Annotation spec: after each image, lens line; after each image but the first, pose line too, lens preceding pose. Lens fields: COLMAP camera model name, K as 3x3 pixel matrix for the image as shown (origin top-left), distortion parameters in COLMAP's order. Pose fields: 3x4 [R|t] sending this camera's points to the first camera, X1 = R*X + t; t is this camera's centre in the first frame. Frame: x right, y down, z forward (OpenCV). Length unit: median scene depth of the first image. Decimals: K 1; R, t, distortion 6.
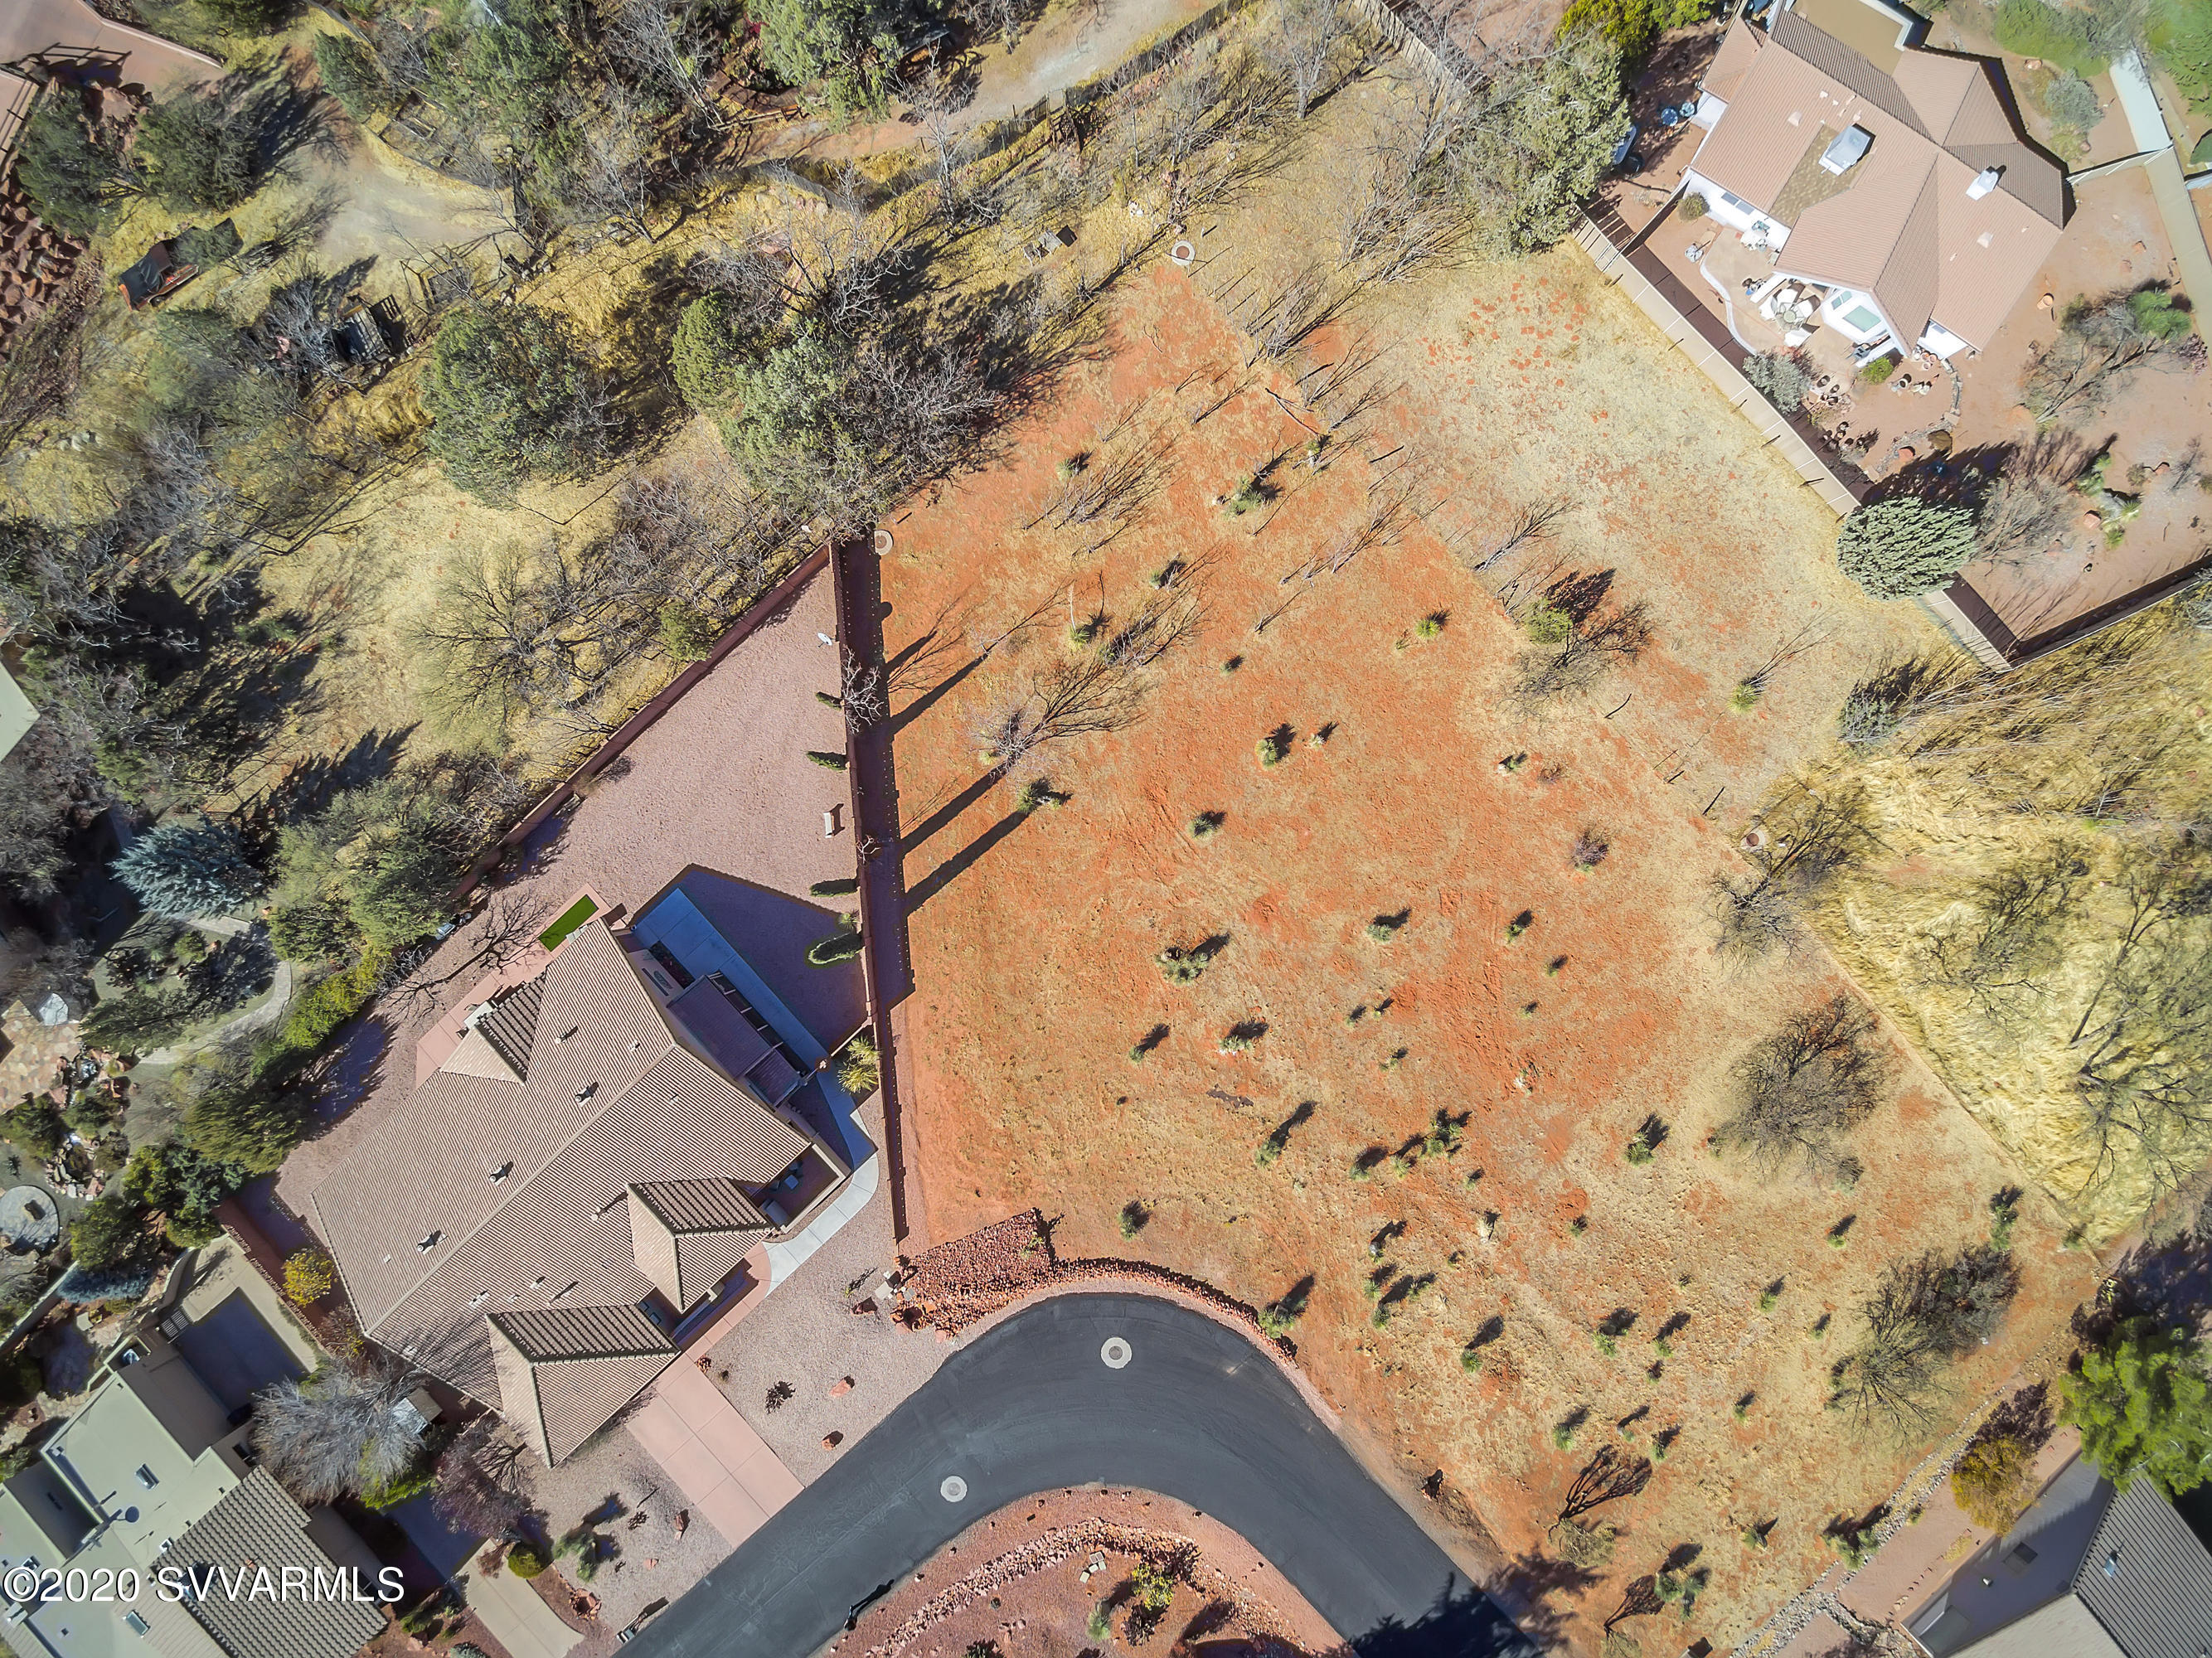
lens RADIAL K [[1010.6, 0, 1123.5], [0, 1010.6, 831.8], [0, 0, 1]] dist [-0.029065, -0.017311]
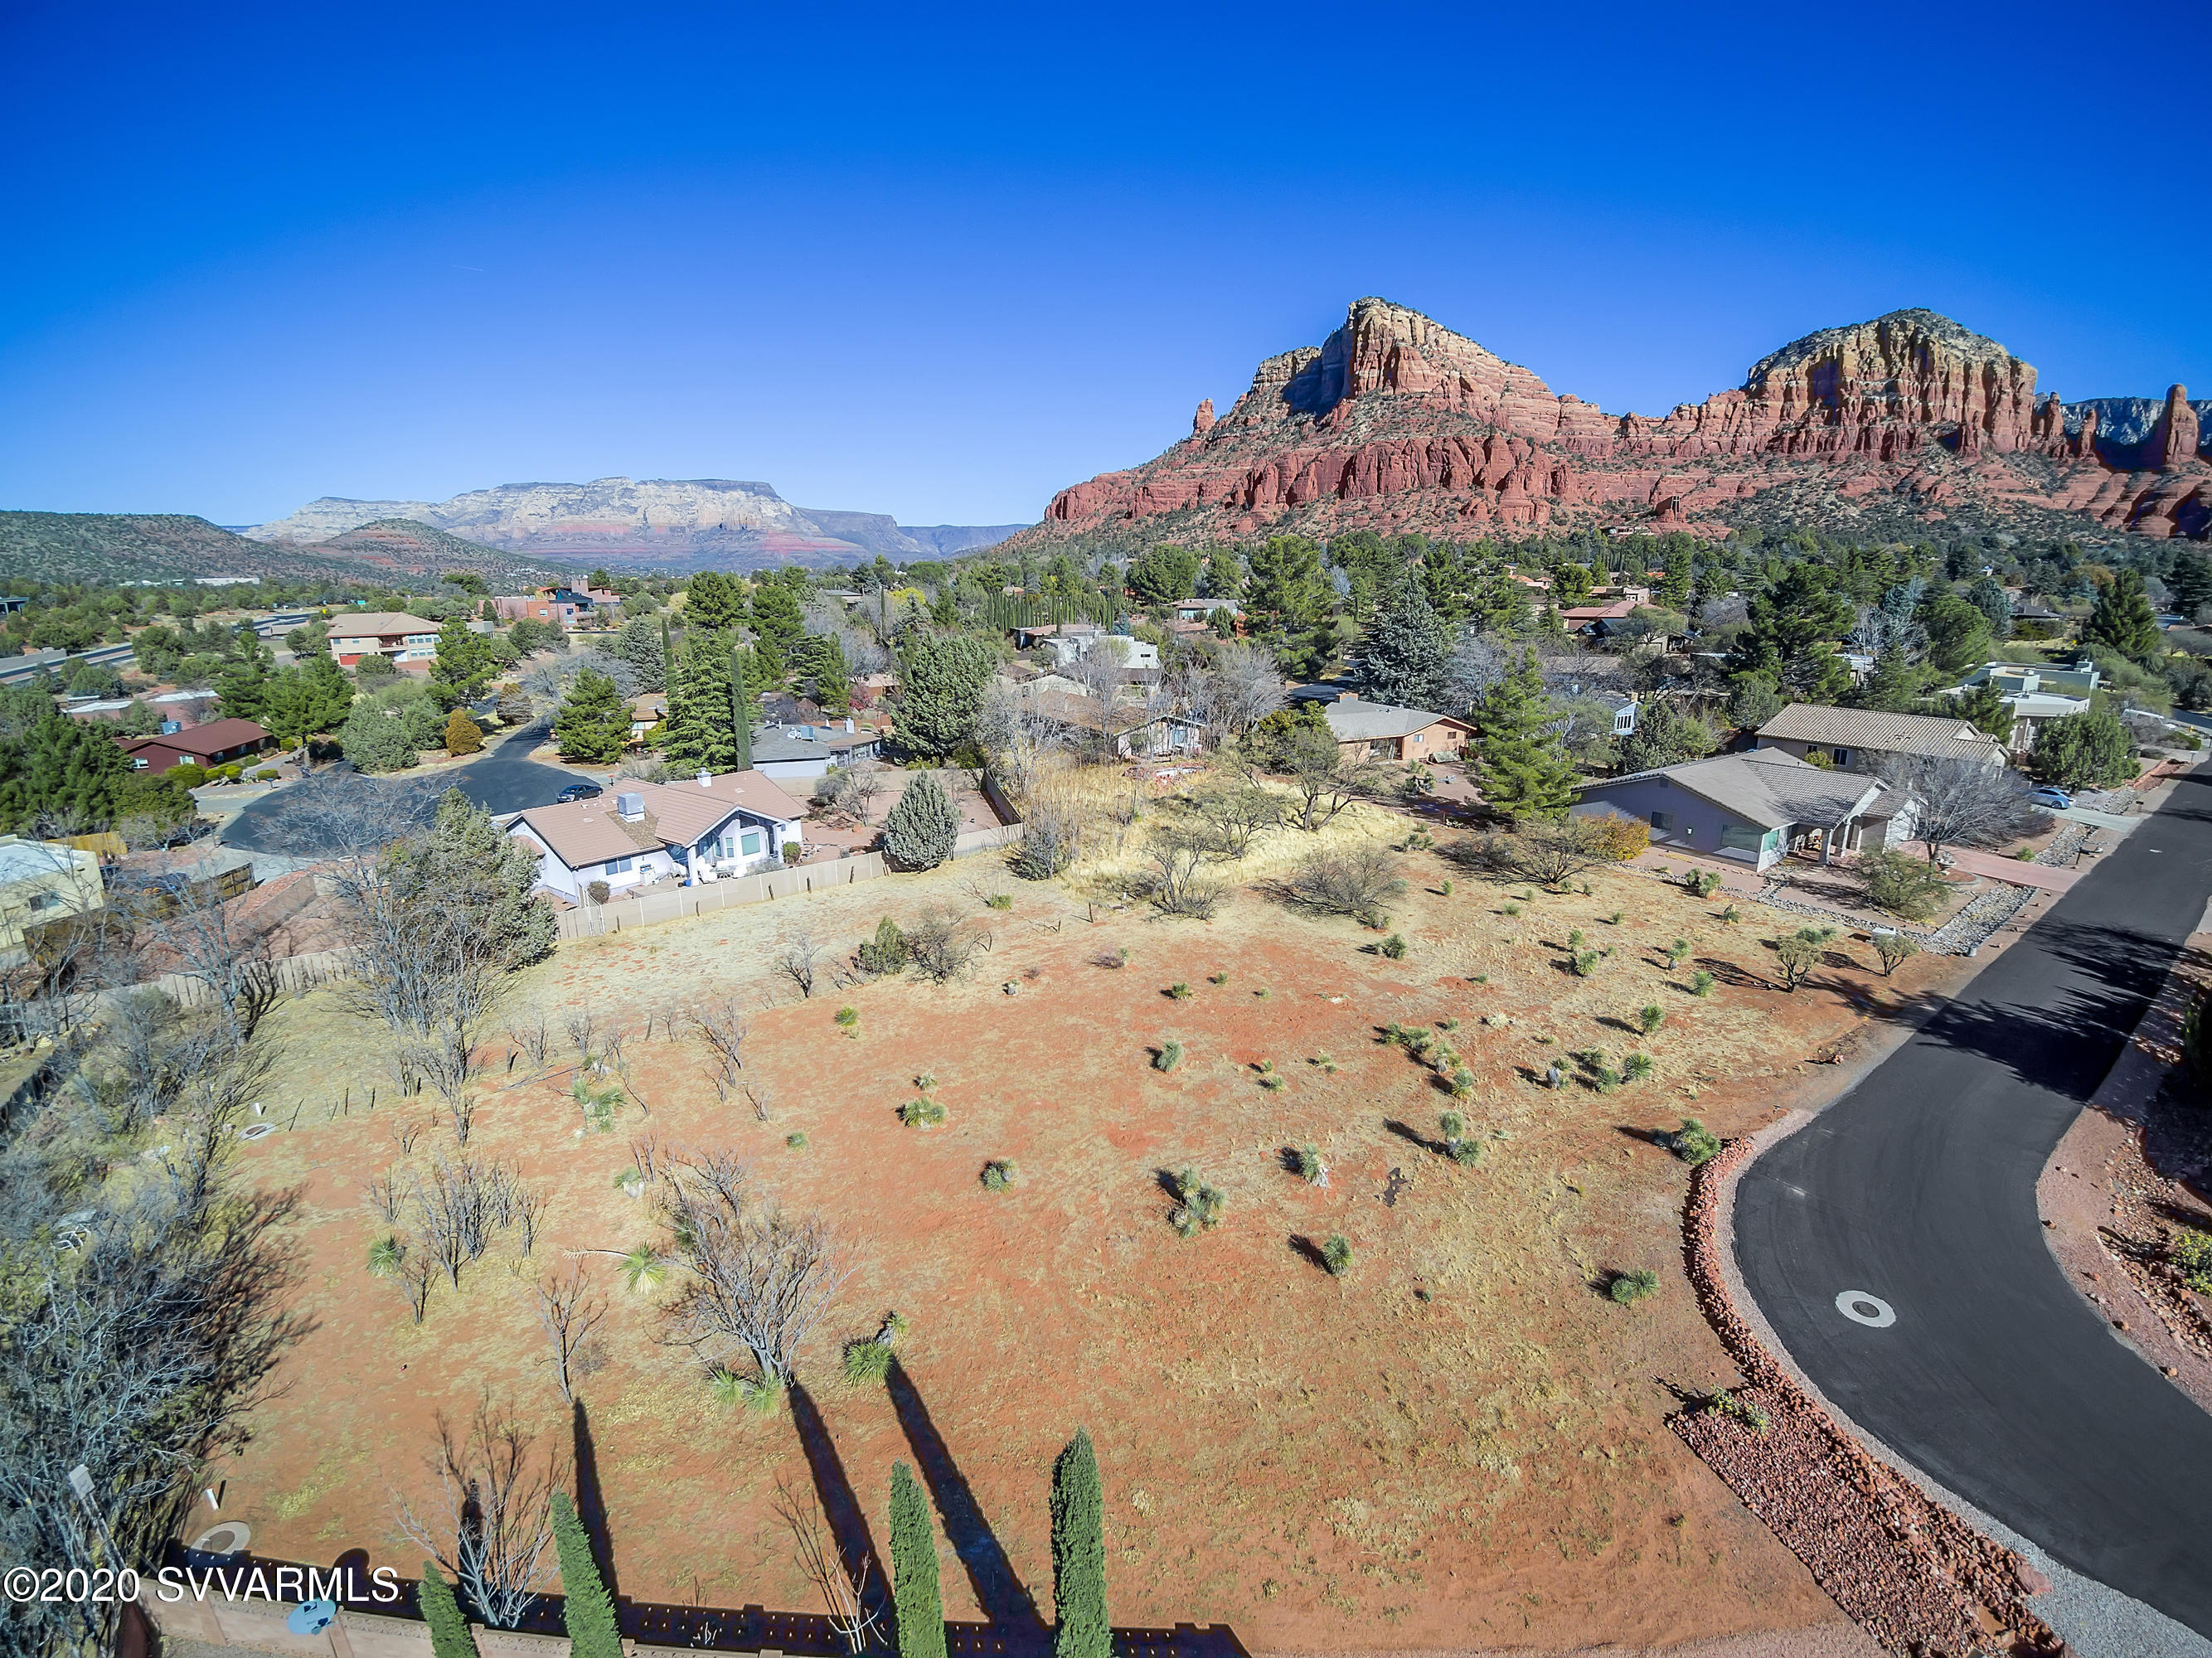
lens RADIAL K [[1010.6, 0, 1123.5], [0, 1010.6, 831.8], [0, 0, 1]] dist [-0.029065, -0.017311]
pose [[0.120959, -0.258472, 0.958416, -0.516669], [0.992614, 0.040559, -0.114337, 0.150313], [-0.009319, 0.965167, 0.261468, 0.588425]]
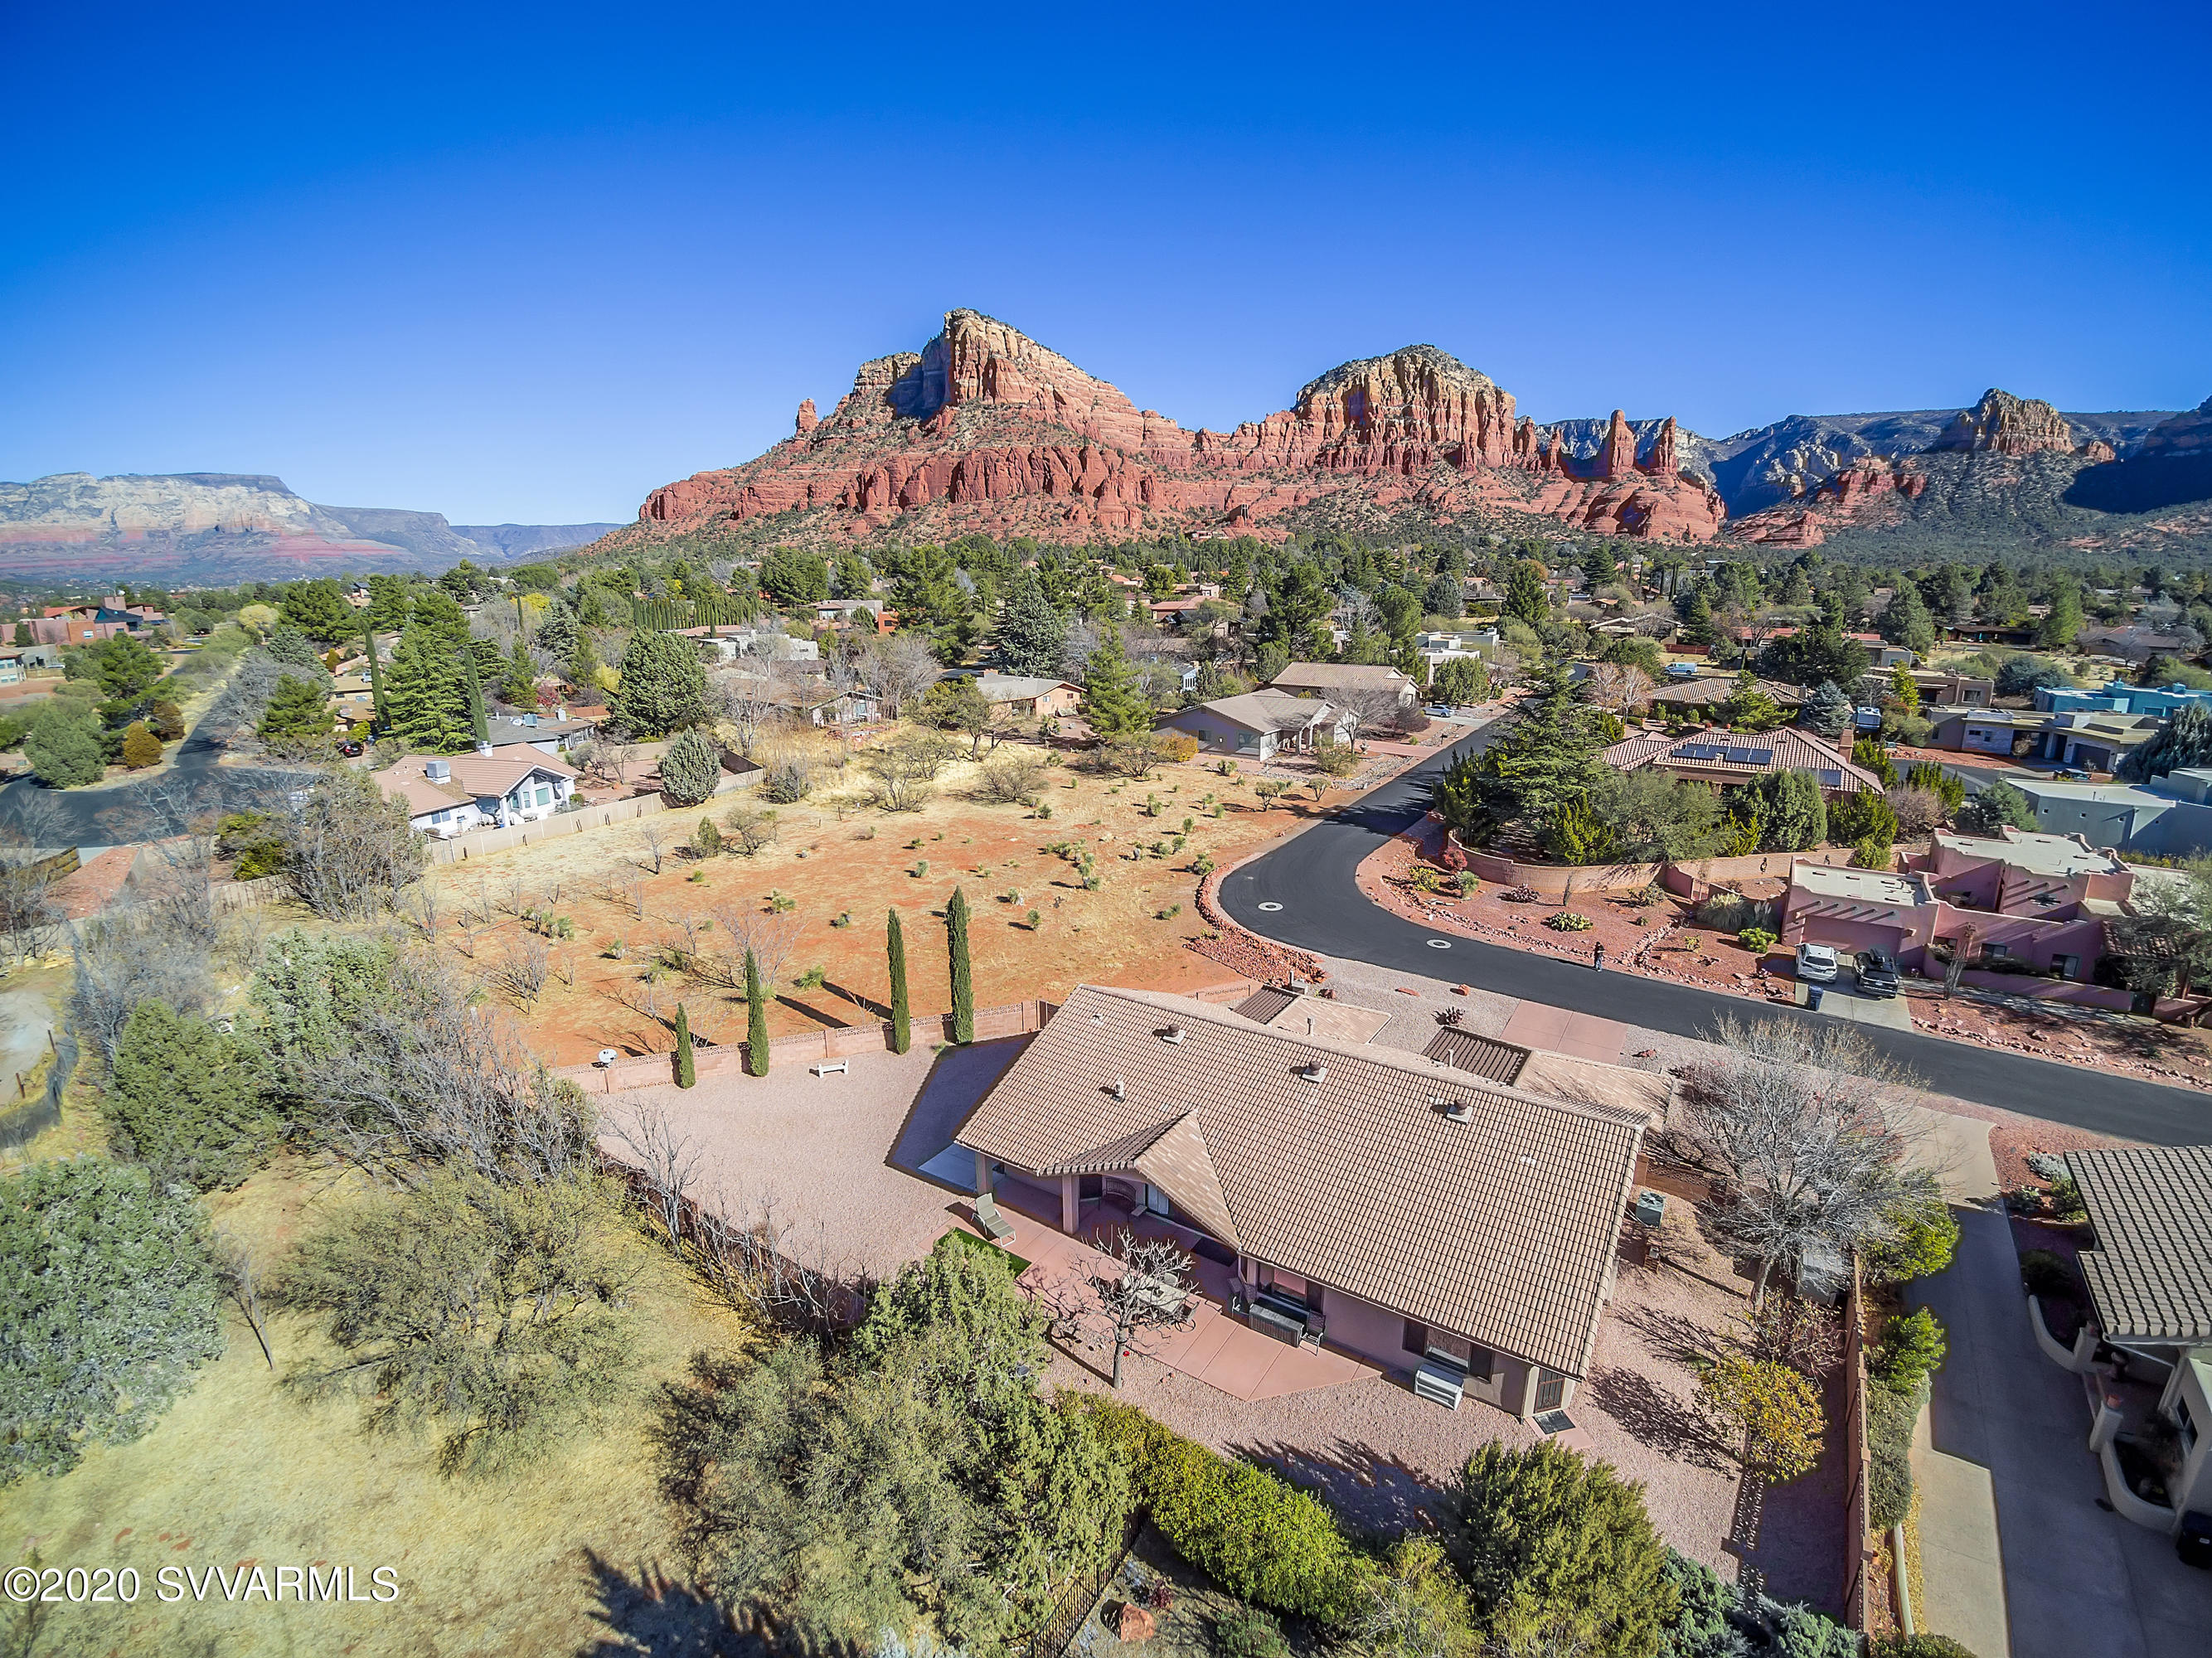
lens RADIAL K [[1015.6, 0, 1124.9], [0, 1015.6, 827.9], [0, 0, 1]] dist [-0.023363, -0.025207]
pose [[-0.243451, -0.247137, 0.937899, -1.130791], [0.969841, -0.050205, 0.238513, 0.040174], [-0.011859, 0.967679, 0.251906, 0.576210]]
